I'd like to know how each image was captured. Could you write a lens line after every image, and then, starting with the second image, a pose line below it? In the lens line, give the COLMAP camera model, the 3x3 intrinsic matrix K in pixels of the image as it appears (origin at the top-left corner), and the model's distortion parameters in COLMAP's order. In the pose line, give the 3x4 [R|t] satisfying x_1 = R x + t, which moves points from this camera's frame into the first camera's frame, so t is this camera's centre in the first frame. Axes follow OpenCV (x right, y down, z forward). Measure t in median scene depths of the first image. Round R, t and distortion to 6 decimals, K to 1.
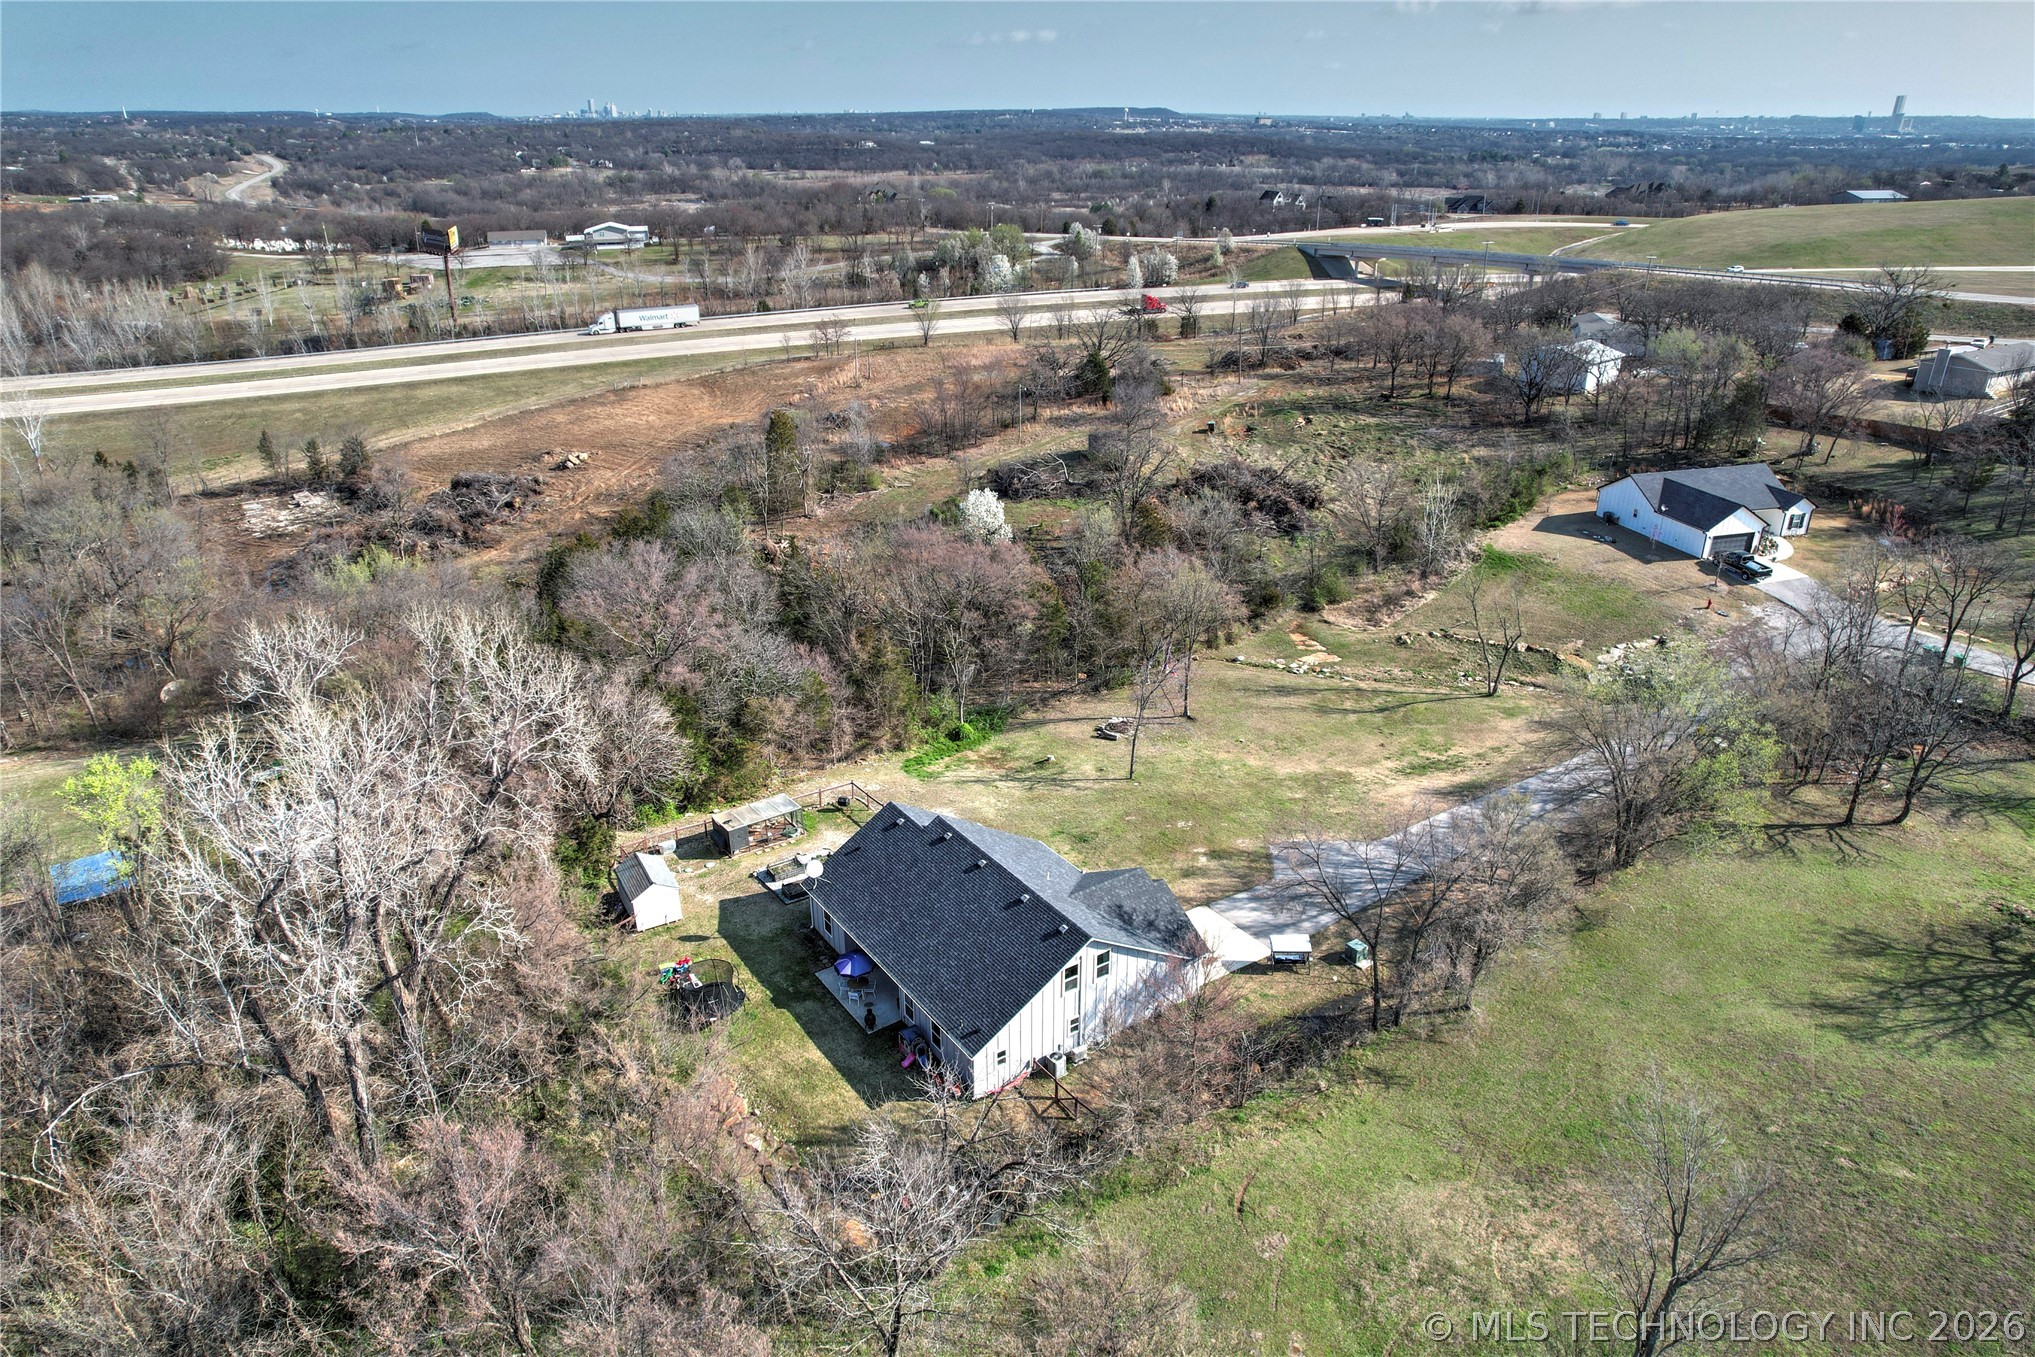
lens RADIAL K [[1301.9, 0, 1019.4], [0, 1301.9, 674.1], [0, 0, 1]] dist [-0.058564, 0.047362]
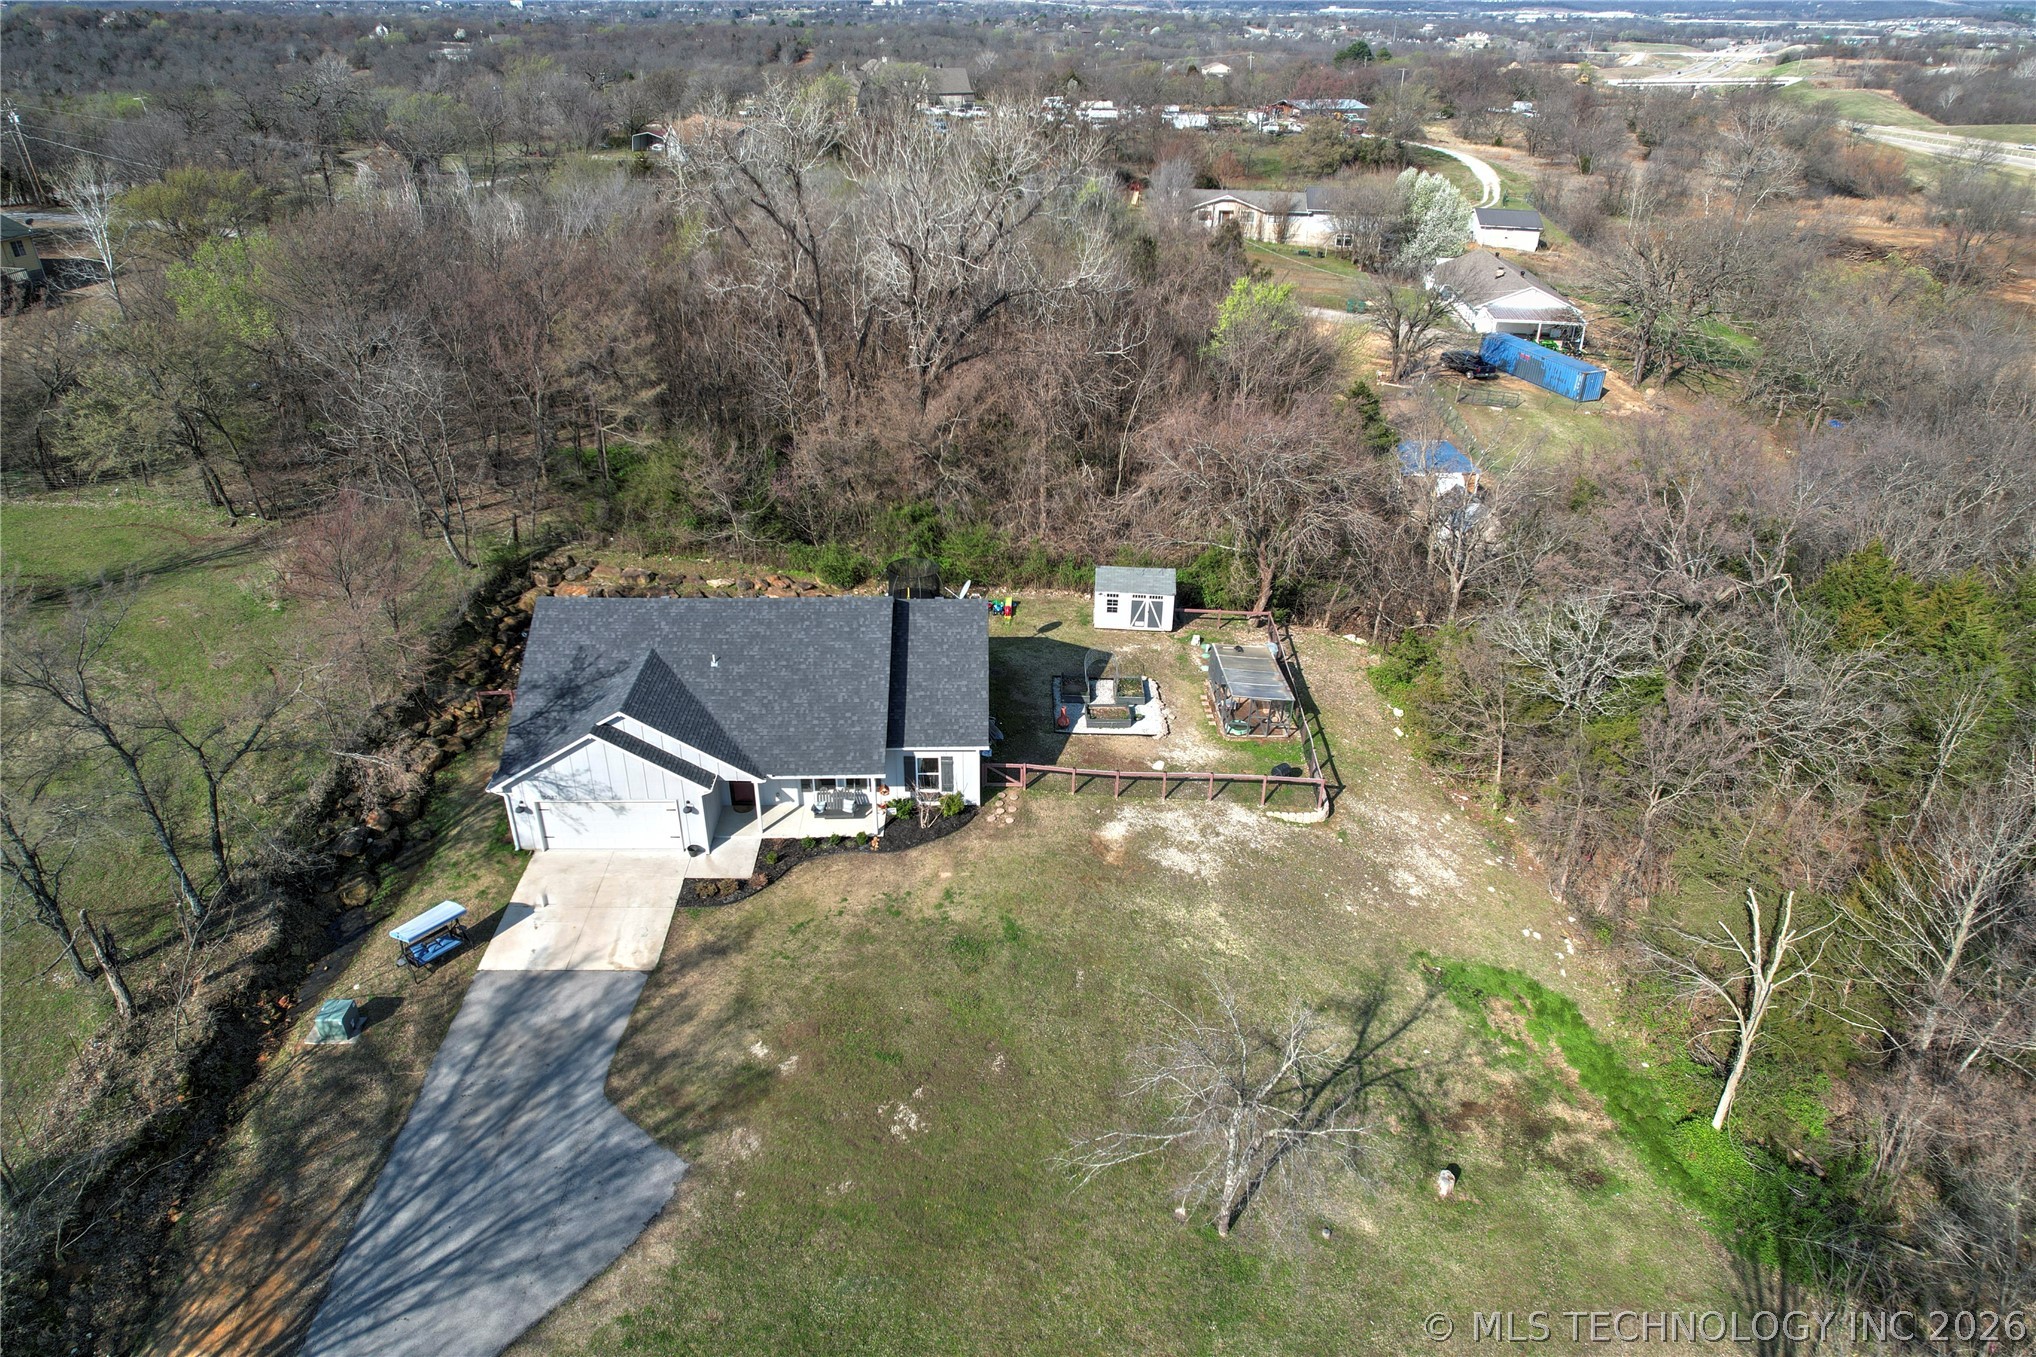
lens RADIAL K [[1302.6, 0, 1016.9], [0, 1302.6, 669.7], [0, 0, 1]] dist [-0.058564, 0.047362]
pose [[-0.556247, 0.369789, -0.744208, 0.463530], [-0.345012, 0.711949, 0.611634, -0.343280], [0.756014, 0.596980, -0.268437, 1.311059]]
